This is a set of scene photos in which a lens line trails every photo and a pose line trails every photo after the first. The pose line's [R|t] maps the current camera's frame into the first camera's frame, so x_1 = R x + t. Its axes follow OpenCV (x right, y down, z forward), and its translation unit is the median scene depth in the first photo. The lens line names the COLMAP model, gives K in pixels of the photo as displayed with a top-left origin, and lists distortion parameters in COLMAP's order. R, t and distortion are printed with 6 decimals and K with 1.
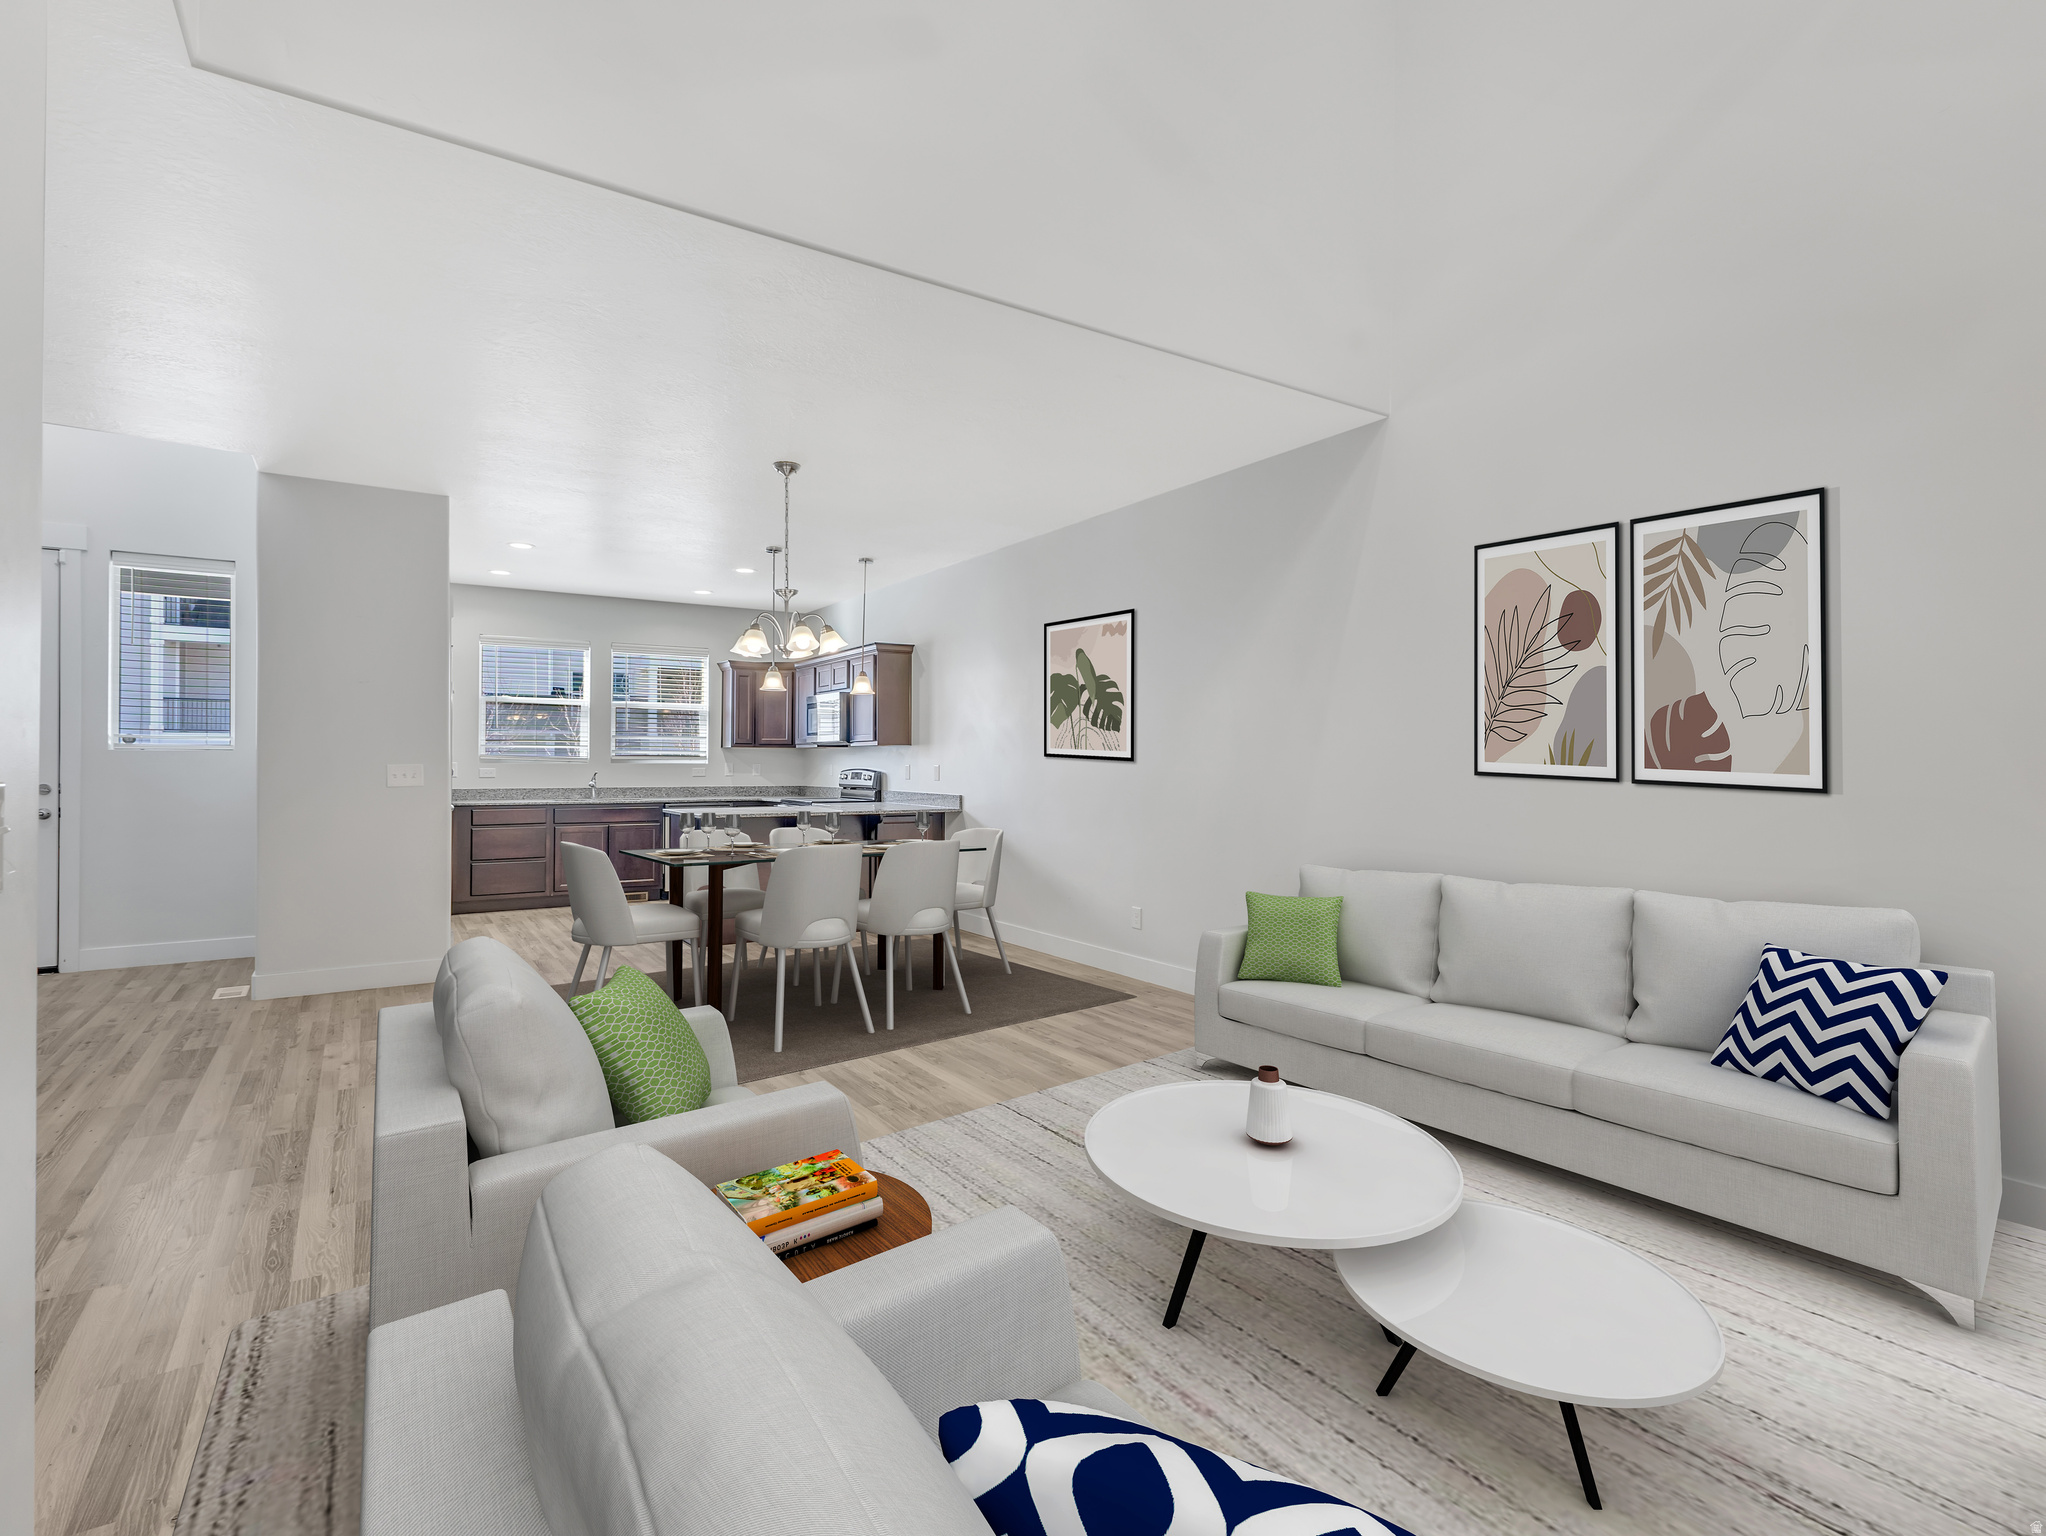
lens RADIAL K [[998.5, 0, 1027.8], [0, 998.5, 755.4], [0, 0, 1]] dist [0.005344, 0.000135]
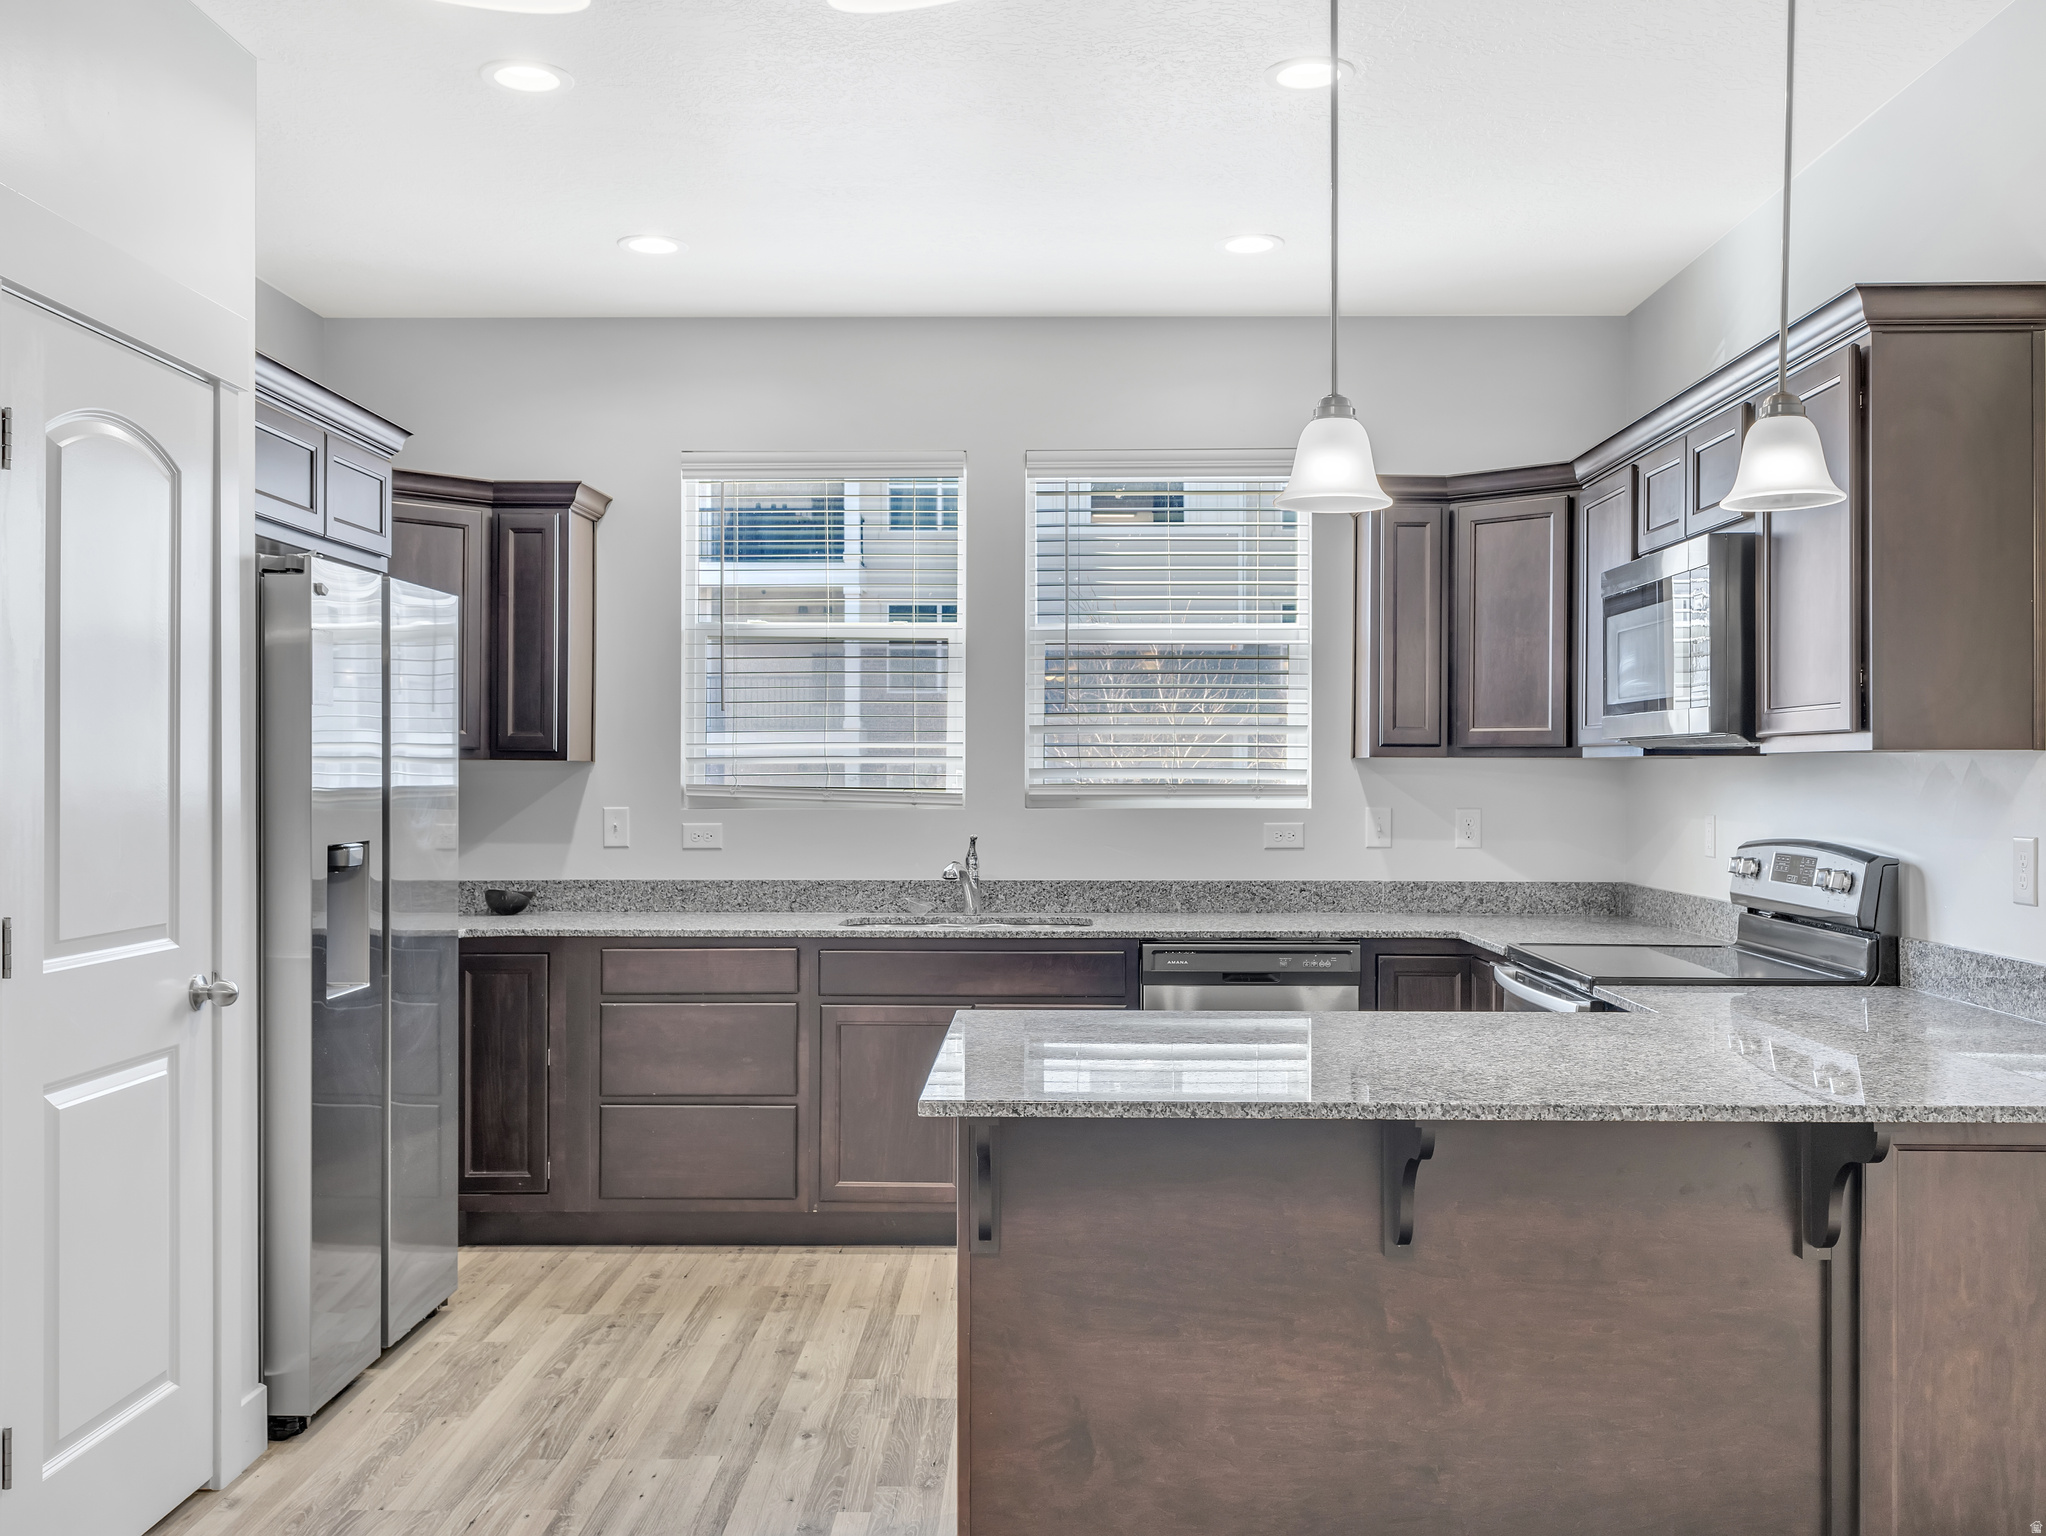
lens RADIAL K [[1859.4, 0, 1029.6], [0, 1859.4, 763.0], [0, 0, 1]] dist [0.006445, -0.008396]
pose [[0.827260, -0.005838, -0.561789, -0.065230], [0.008070, 0.999966, 0.001492, -0.008647], [0.561761, -0.005768, 0.827279, 0.490323]]
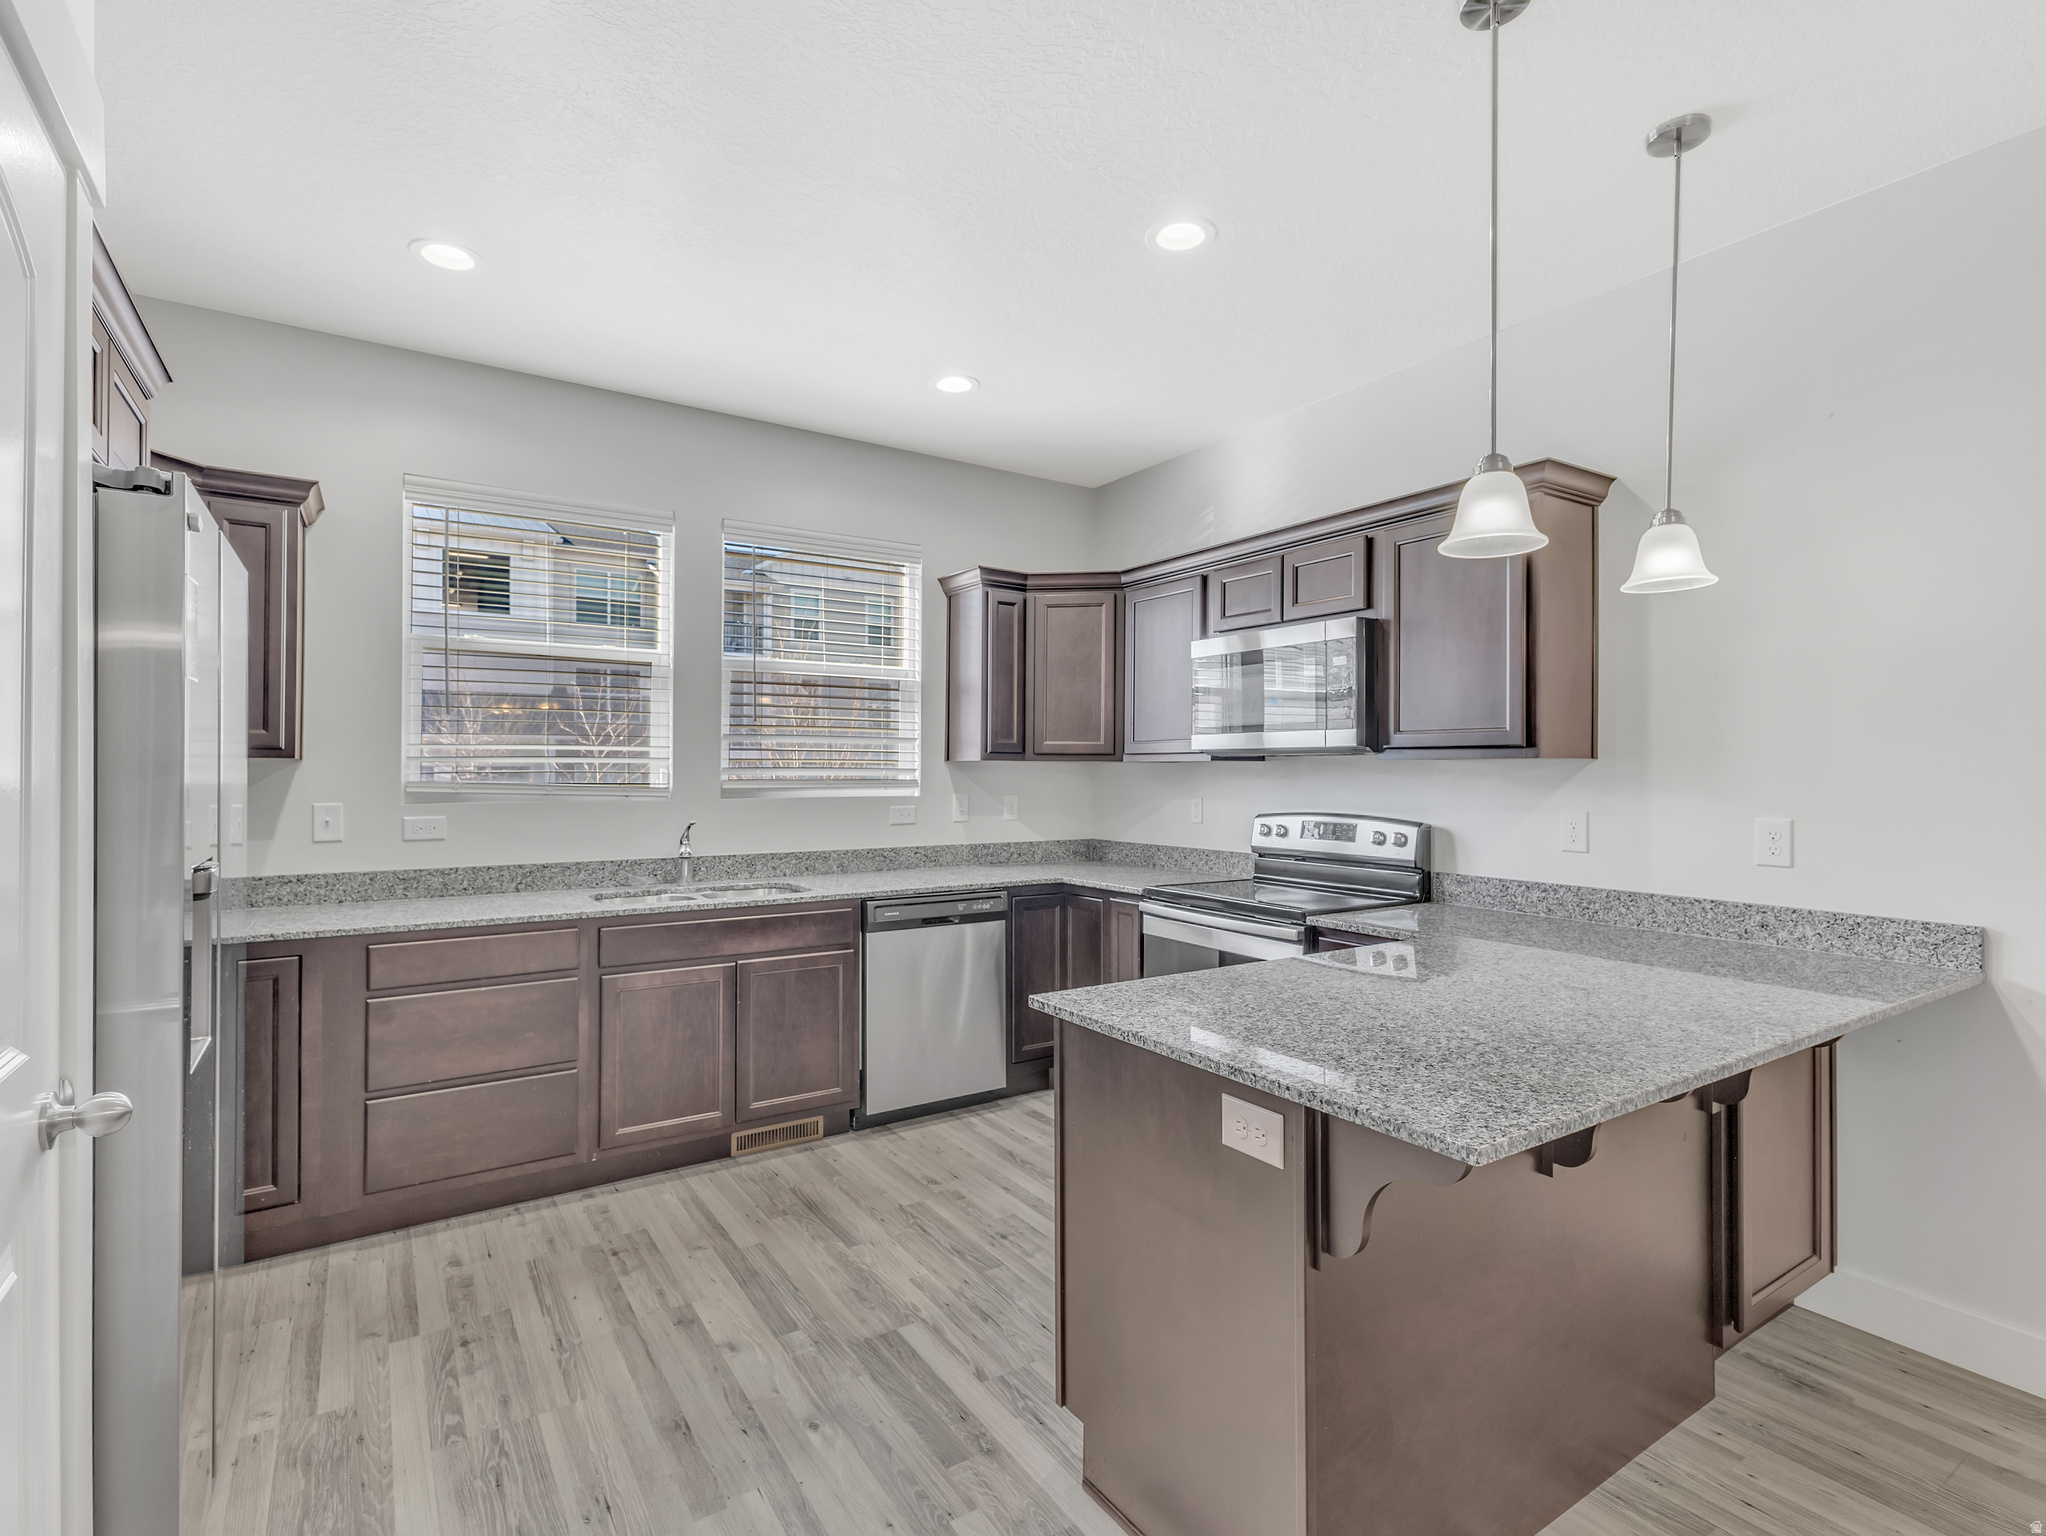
lens RADIAL K [[998.5, 0, 1032.3], [0, 998.5, 765.9], [0, 0, 1]] dist [0.005344, 0.000135]
pose [[0.999988, -0.001255, 0.004755, -0.289388], [0.001227, 0.999982, 0.005855, -0.008927], [-0.004762, -0.005849, 0.999972, 0.578135]]
